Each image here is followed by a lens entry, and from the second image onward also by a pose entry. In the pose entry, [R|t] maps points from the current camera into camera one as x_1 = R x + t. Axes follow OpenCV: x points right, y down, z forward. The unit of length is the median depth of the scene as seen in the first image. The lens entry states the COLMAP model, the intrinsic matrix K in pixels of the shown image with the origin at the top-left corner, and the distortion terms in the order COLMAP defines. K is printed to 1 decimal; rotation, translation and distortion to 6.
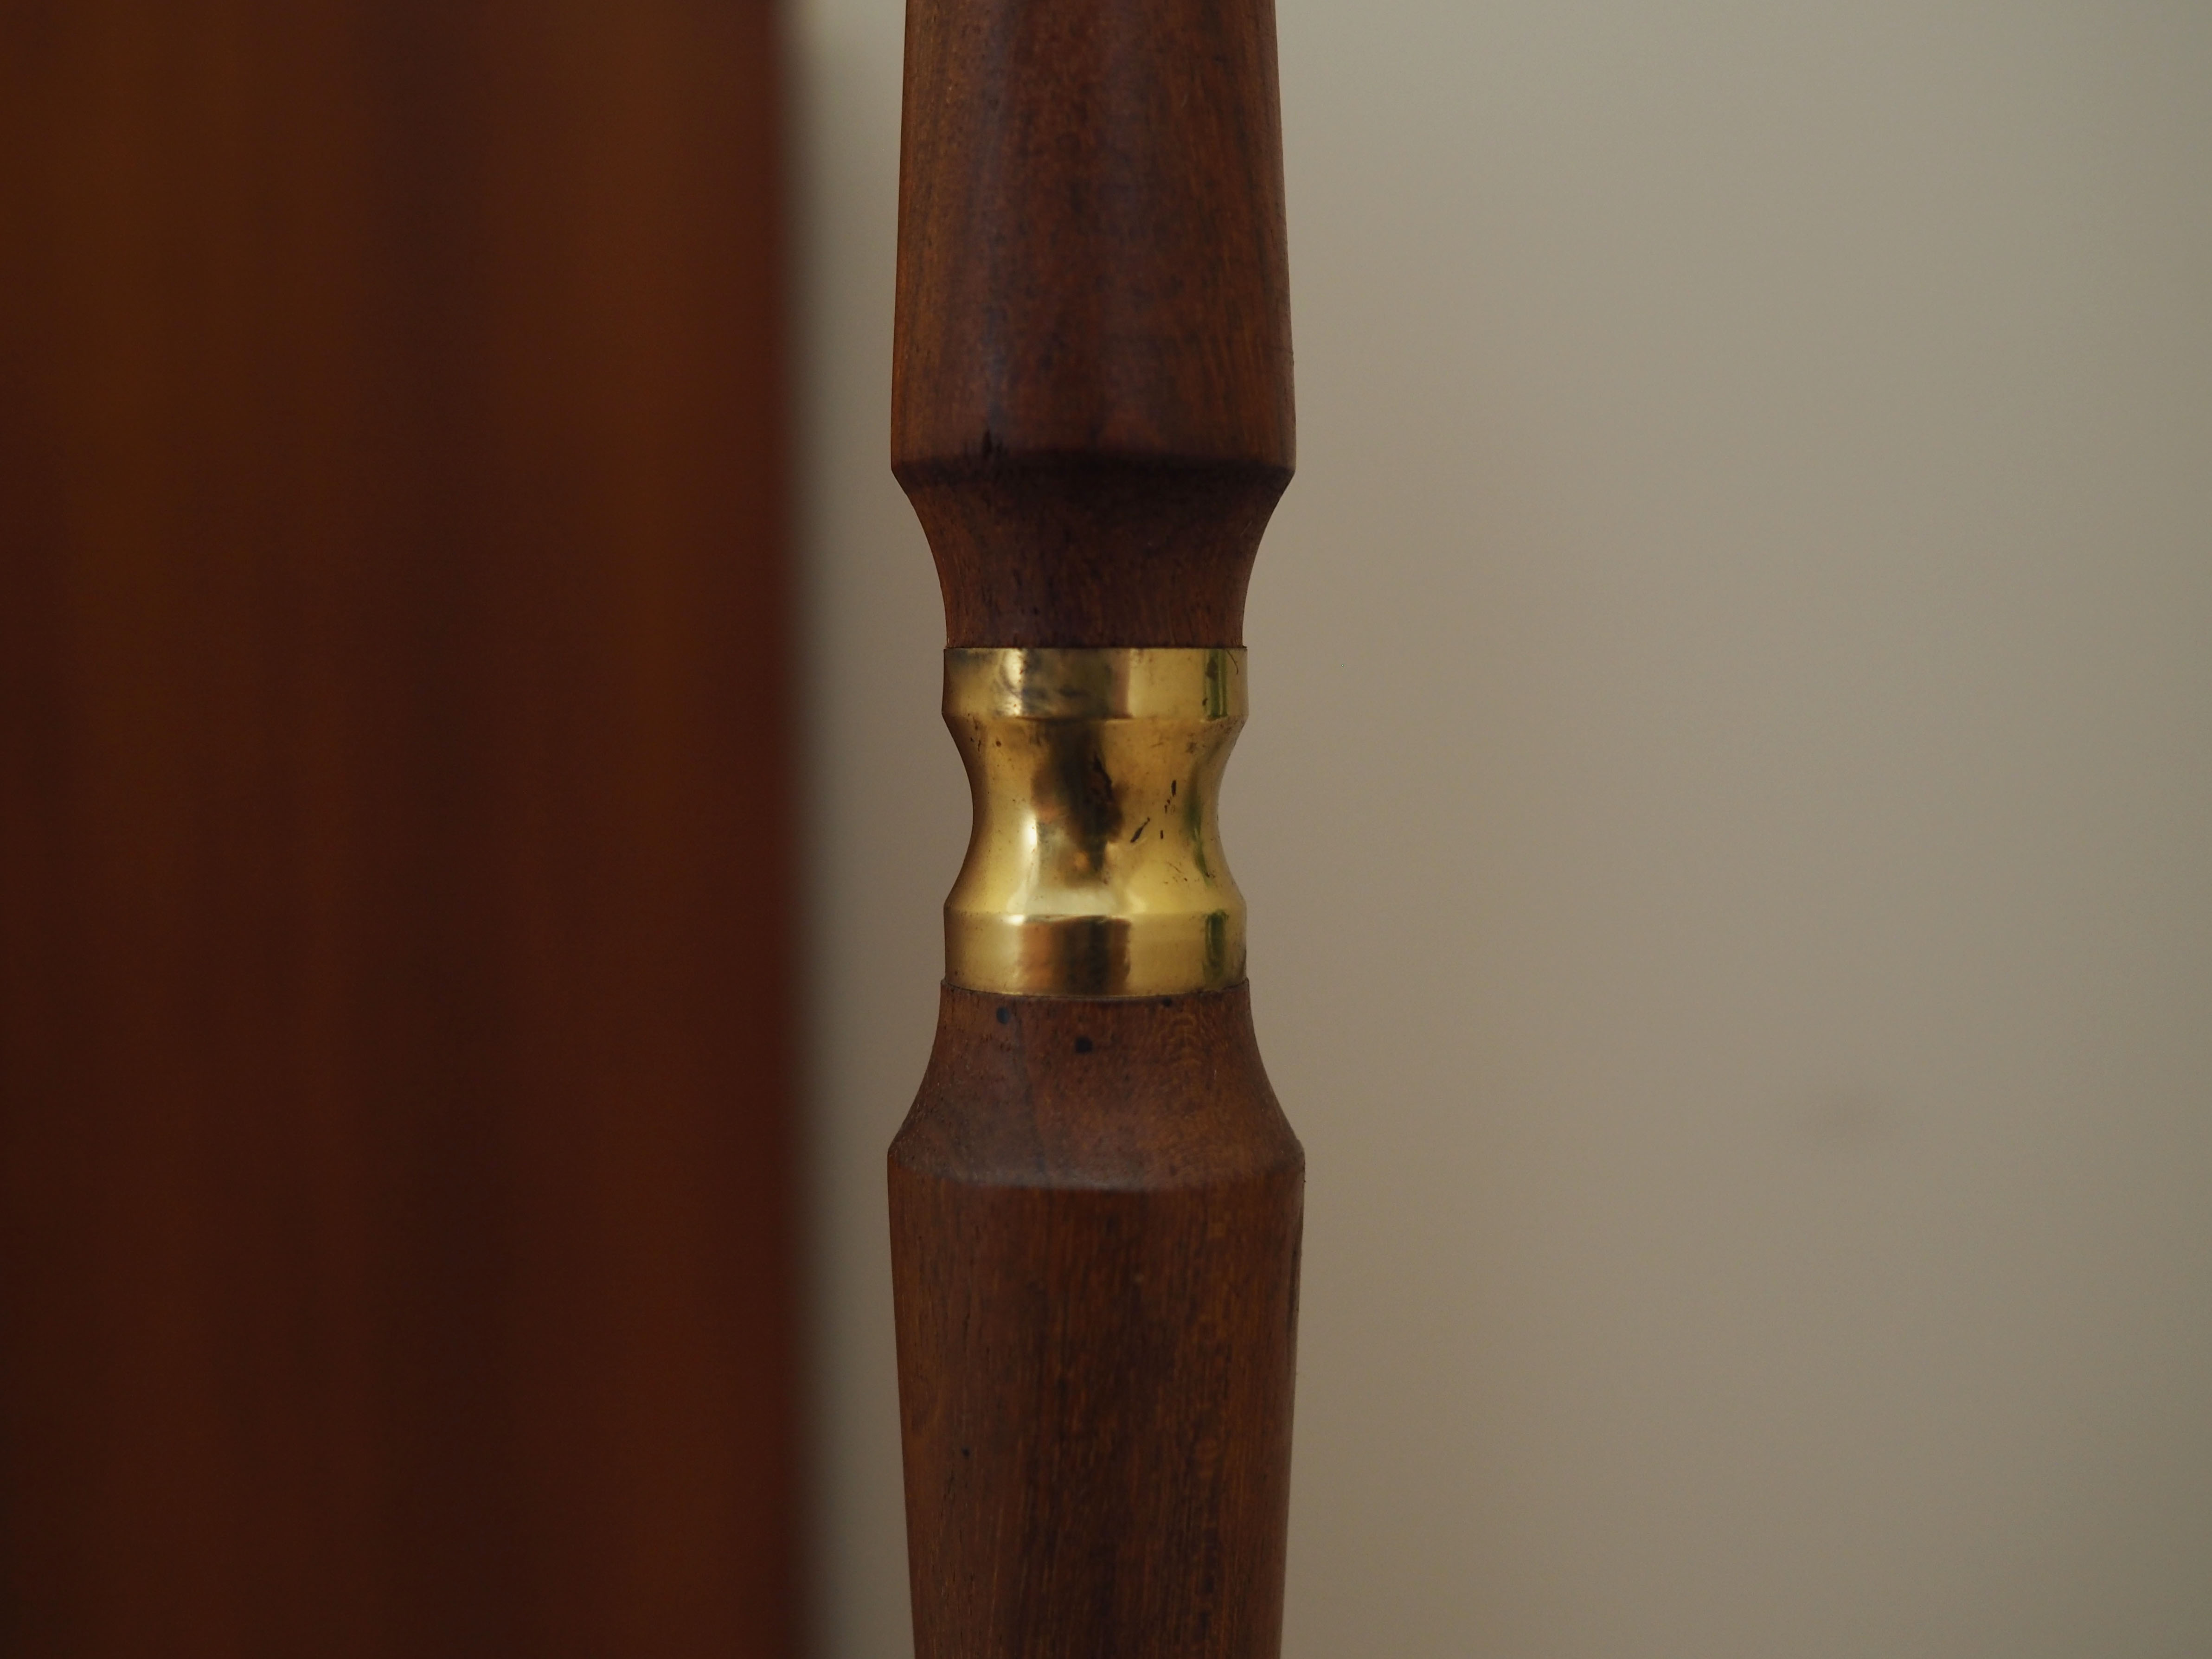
lens RADIAL K [[2278.7, 0, 1106.0], [0, 2278.7, 829.5], [0, 0, 1]] dist [-0.013101, -0.029808]
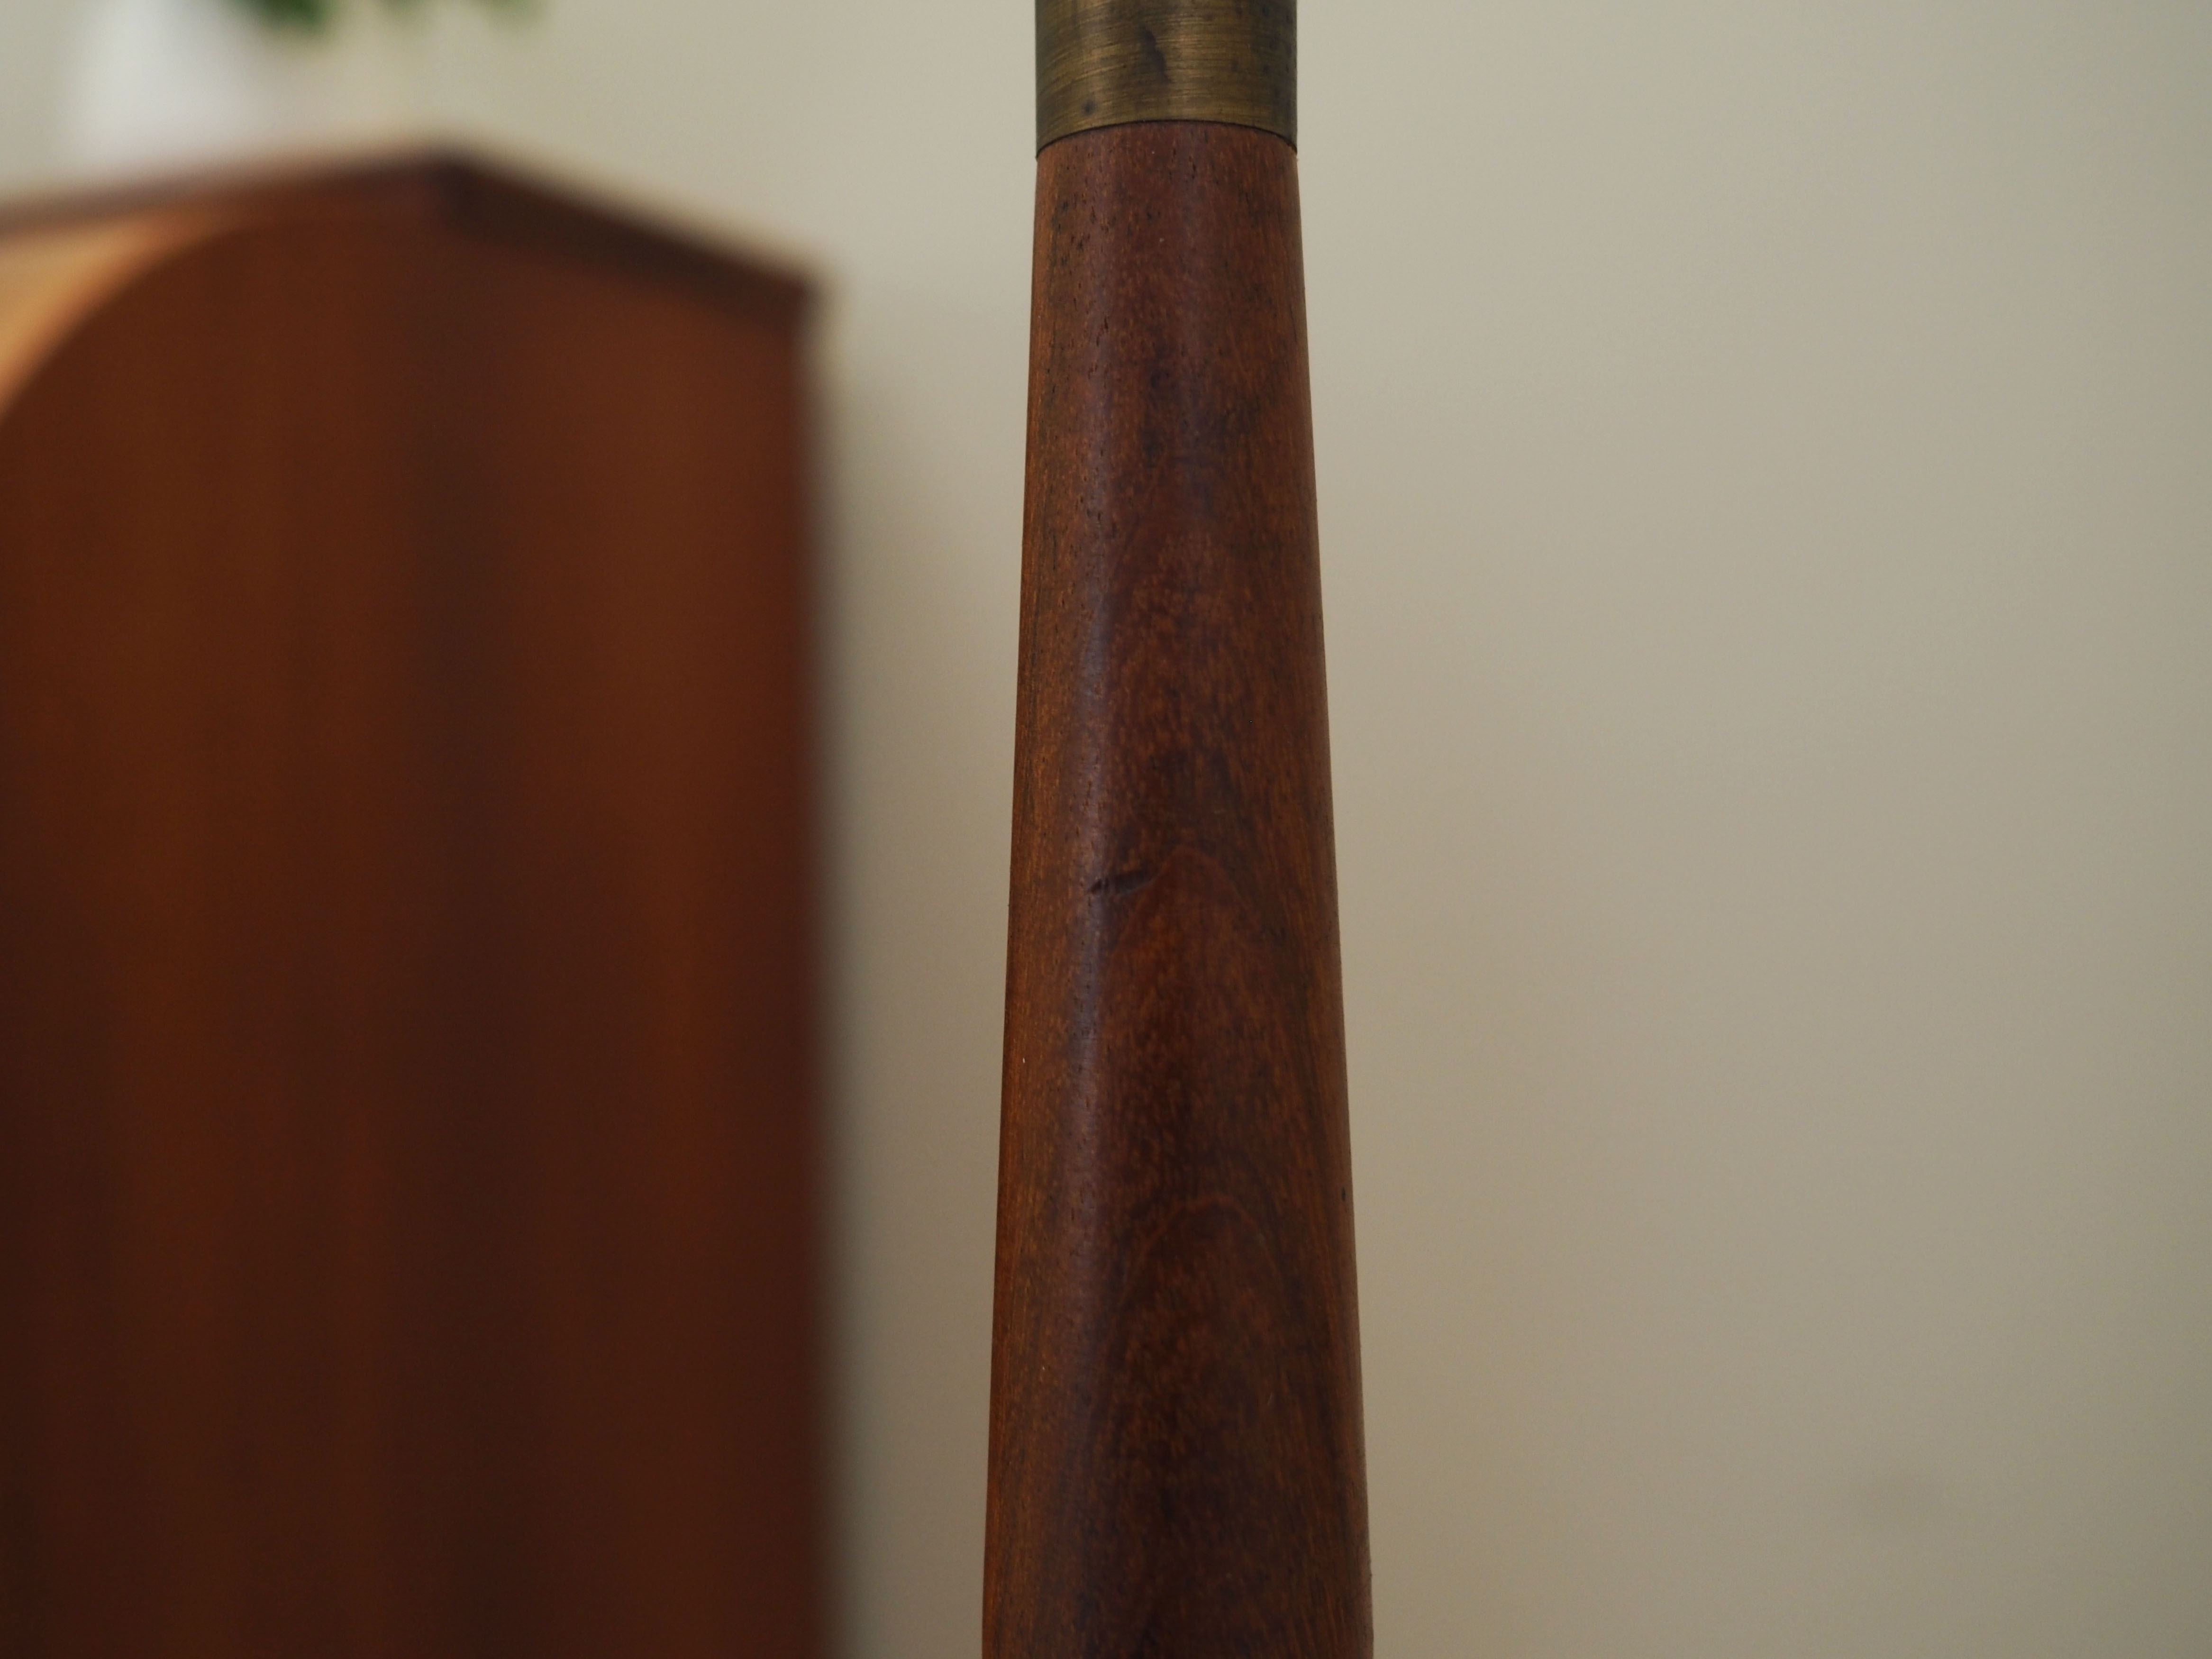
lens RADIAL K [[2278.9, 0, 1106.0], [0, 2278.9, 829.5], [0, 0, 1]] dist [-0.013101, -0.029808]
pose [[0.999988, 0.001002, -0.004733, -0.036016], [-0.000900, 0.999768, 0.021506, -0.603521], [0.004754, -0.021501, 0.999758, -0.029700]]
